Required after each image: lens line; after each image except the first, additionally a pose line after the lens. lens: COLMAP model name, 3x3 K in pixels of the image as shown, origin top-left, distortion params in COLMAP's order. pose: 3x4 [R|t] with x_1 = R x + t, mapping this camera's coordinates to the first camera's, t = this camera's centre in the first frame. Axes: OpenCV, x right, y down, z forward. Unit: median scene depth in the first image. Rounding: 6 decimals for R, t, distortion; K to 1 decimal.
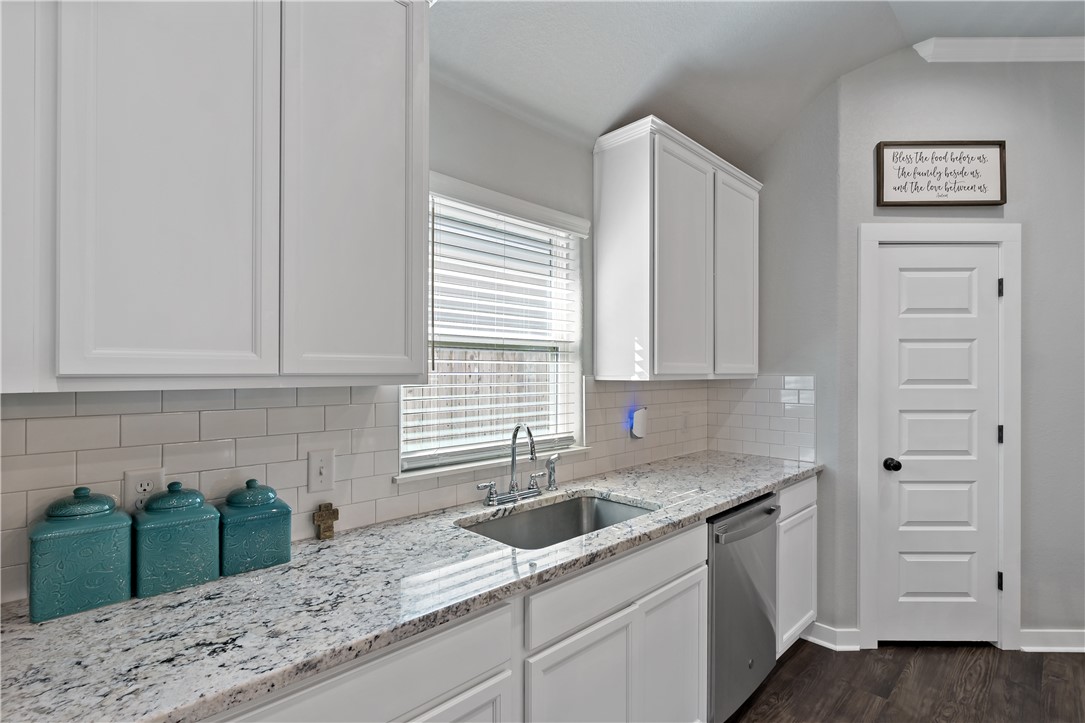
lens RADIAL K [[506.0, 0, 539.0], [0, 506.0, 372.9], [0, 0, 1]] dist [-0.005576, 0.001456]
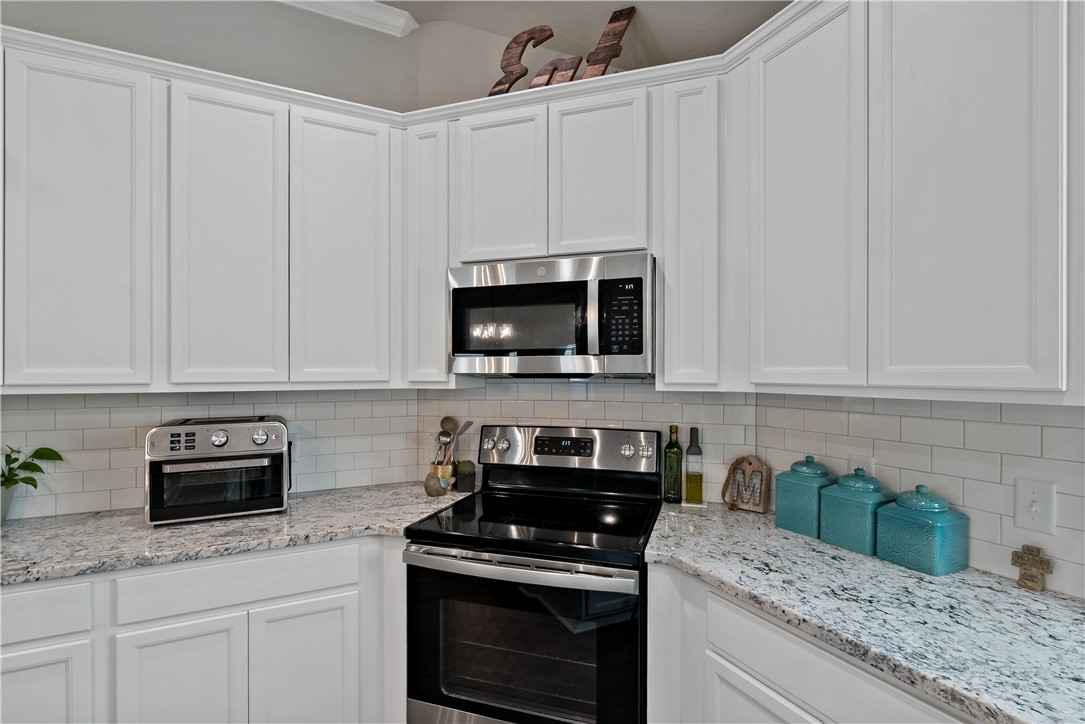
lens RADIAL K [[506.0, 0, 543.1], [0, 506.0, 372.8], [0, 0, 1]] dist [-0.005576, 0.001456]
pose [[-0.298038, -0.005433, -0.954539, 0.369972], [-0.004458, 0.999981, -0.004300, -0.008172], [0.954544, 0.002974, -0.298056, 0.310476]]
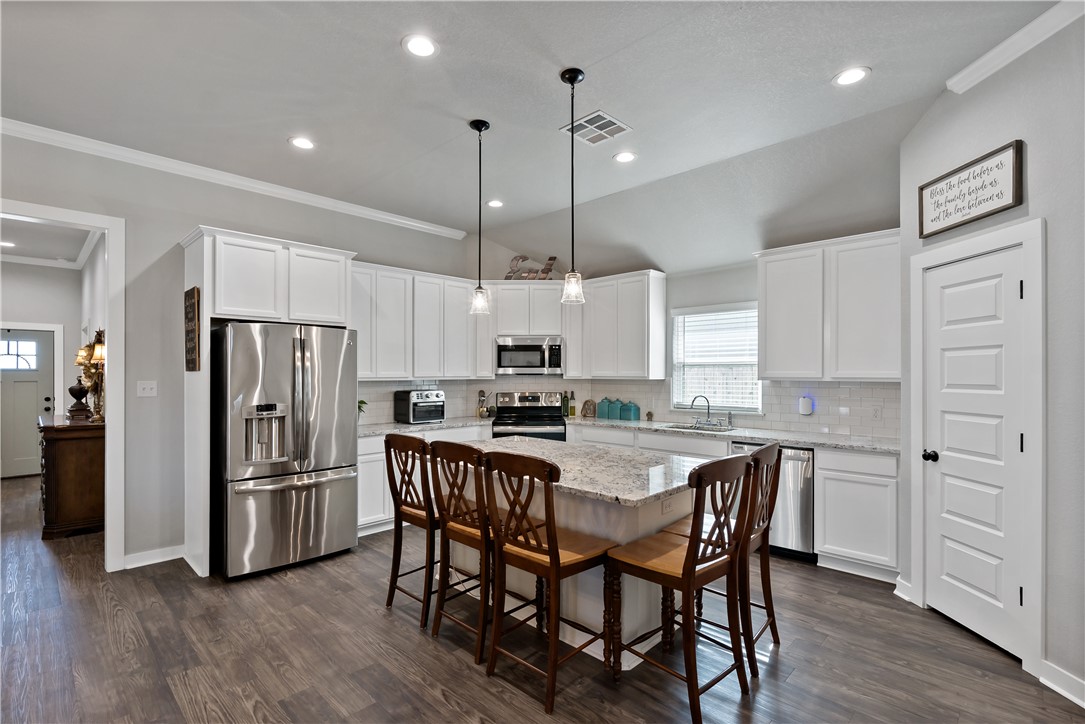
lens RADIAL K [[506.0, 0, 539.9], [0, 506.0, 371.4], [0, 0, 1]] dist [-0.005576, 0.001456]
pose [[0.028067, -0.004814, -0.999594, 2.046934], [-0.001492, 0.999987, -0.004858, -0.009327], [0.999605, 0.001628, 0.028059, 0.062807]]
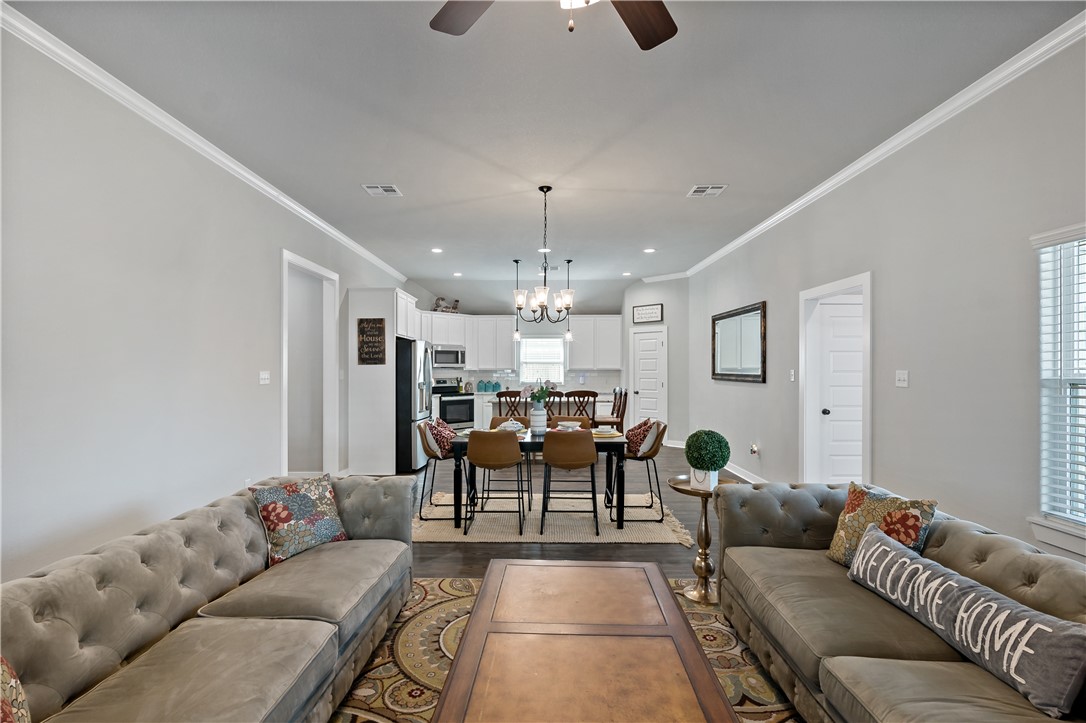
lens RADIAL K [[506.4, 0, 539.6], [0, 506.4, 365.9], [0, 0, 1]] dist [-0.005576, 0.001456]
pose [[0.717049, -0.006785, -0.696990, 3.088983], [0.000882, 0.999961, -0.008827, 0.018320], [0.697022, 0.005715, 0.717027, -2.409300]]
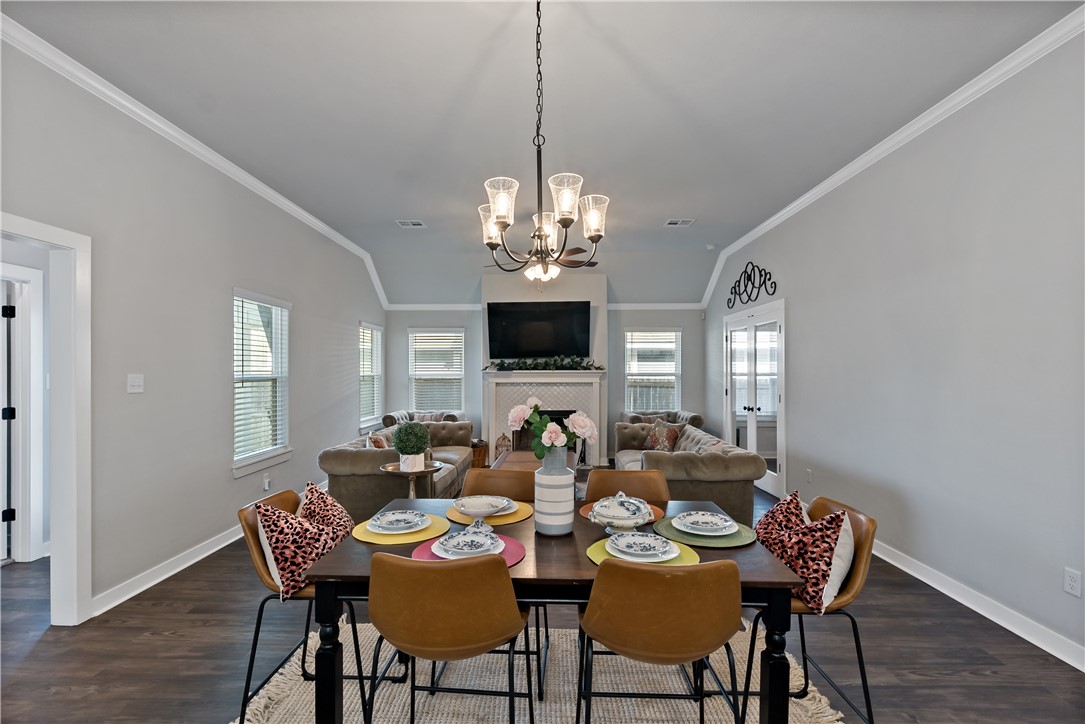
lens RADIAL K [[506.0, 0, 542.8], [0, 506.0, 369.7], [0, 0, 1]] dist [-0.005576, 0.001456]
pose [[-0.708663, -0.001162, 0.705546, 1.027321], [0.002136, 0.999991, 0.003792, 0.004596], [-0.705543, 0.004195, -0.708654, -0.290064]]
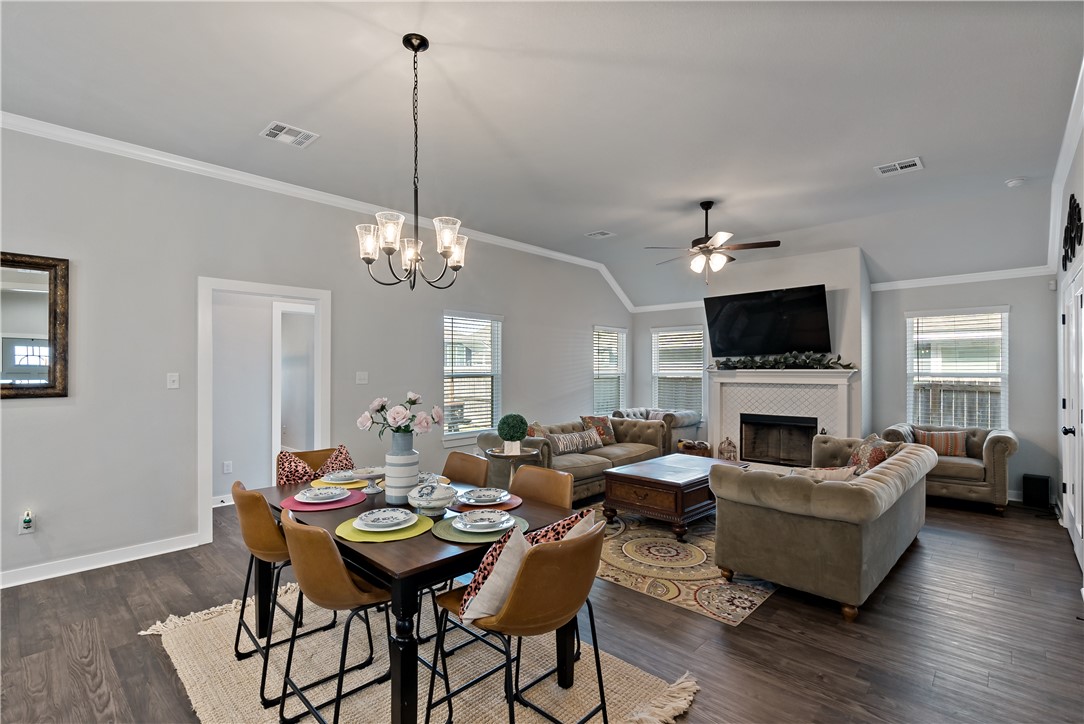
lens RADIAL K [[505.5, 0, 536.6], [0, 505.5, 366.2], [0, 0, 1]] dist [-0.005576, 0.001456]
pose [[-0.045668, 0.002797, 0.998953, 0.555773], [0.005638, 0.999981, -0.002542, 0.003943], [-0.998941, 0.005516, -0.045683, -1.146106]]
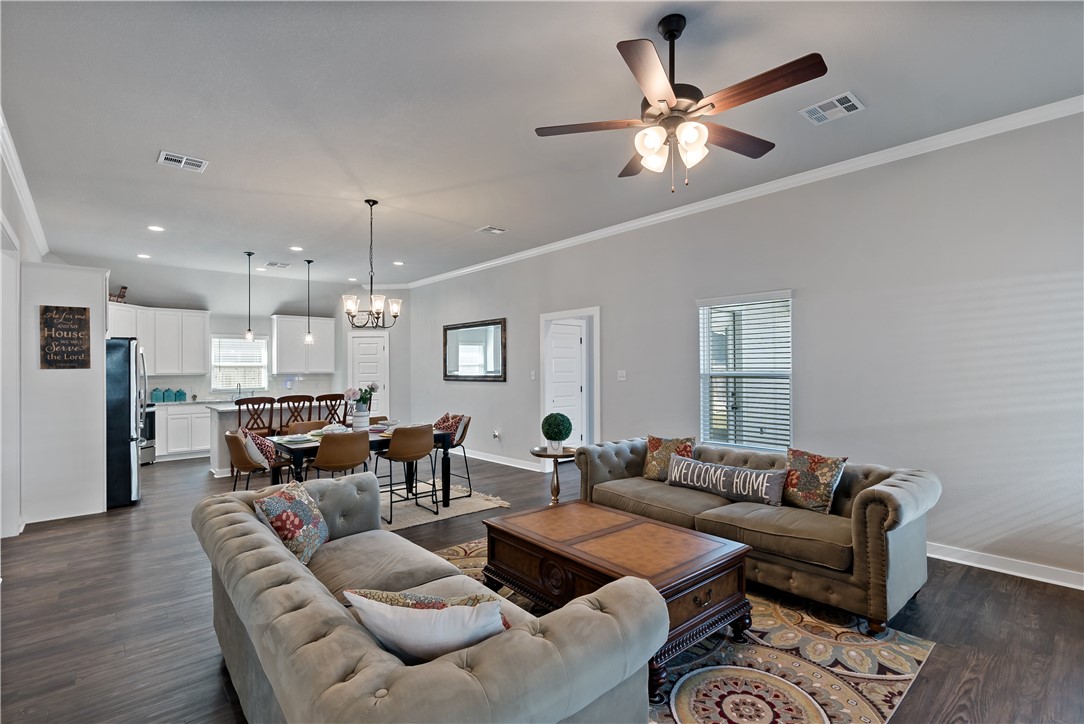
lens RADIAL K [[505.5, 0, 540.1], [0, 505.5, 364.4], [0, 0, 1]] dist [-0.005576, 0.001456]
pose [[0.999122, -0.012593, -0.039967, 2.487066], [0.012057, 0.999834, -0.013625, 0.018476], [0.040132, 0.013131, 0.999108, -3.060808]]
